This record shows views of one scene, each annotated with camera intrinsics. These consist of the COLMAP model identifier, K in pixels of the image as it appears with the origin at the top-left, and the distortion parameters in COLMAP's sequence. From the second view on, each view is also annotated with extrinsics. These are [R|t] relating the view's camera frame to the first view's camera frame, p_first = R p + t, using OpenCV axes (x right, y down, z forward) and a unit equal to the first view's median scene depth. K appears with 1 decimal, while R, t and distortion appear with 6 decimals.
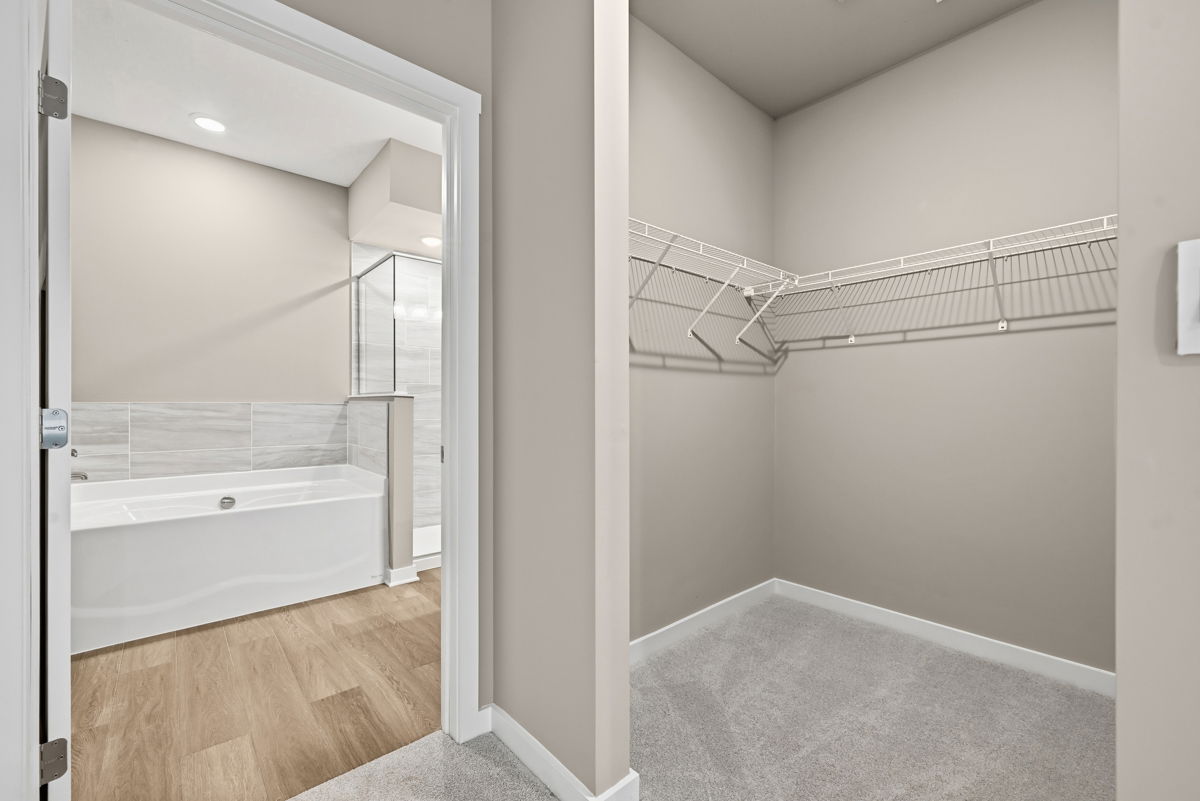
lens RADIAL K [[500.7, 0, 600.0], [0, 500.7, 400.5], [0, 0, 1]] dist [0.000067, 0.000043]
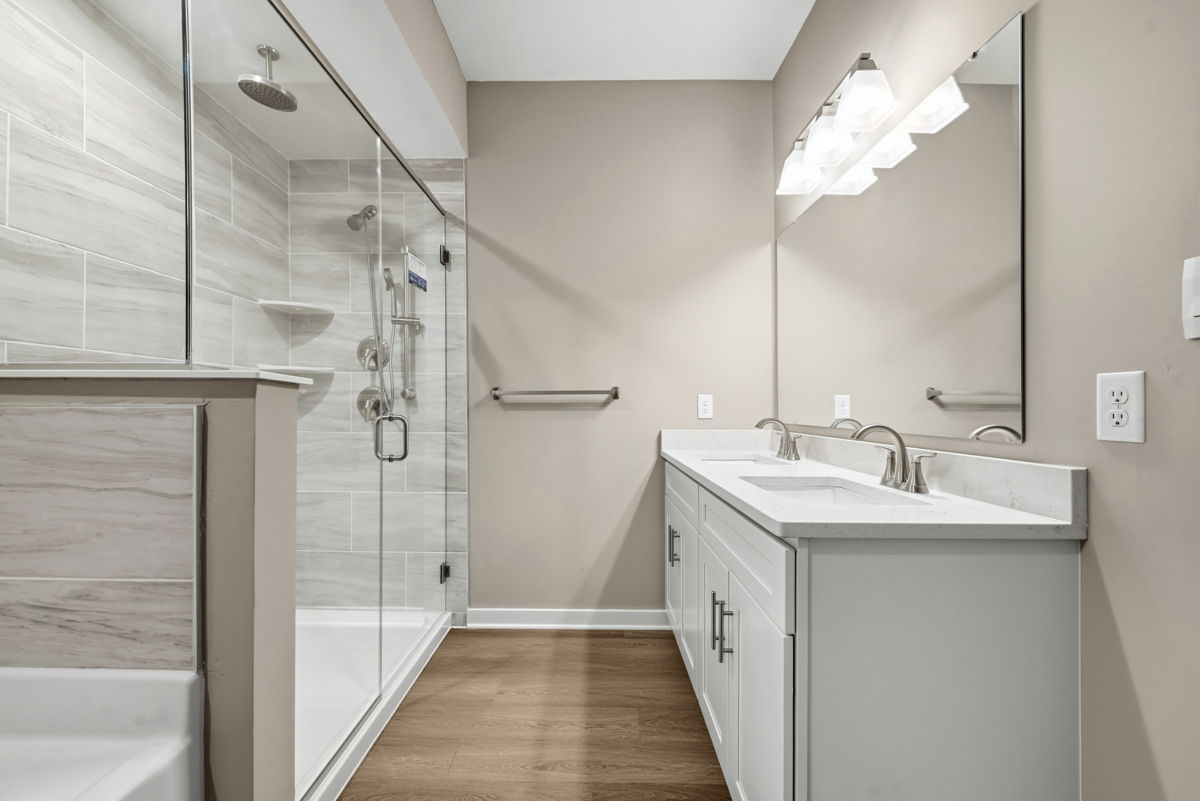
lens RADIAL K [[500.7, 0, 600.0], [0, 500.7, 400.5], [0, 0, 1]] dist [0.000067, 0.000043]
pose [[0.661174, 0.006640, 0.750203, -0.487039], [-0.003047, 0.999976, -0.006166, 0.003371], [-0.750227, 0.001791, 0.661178, 0.649176]]
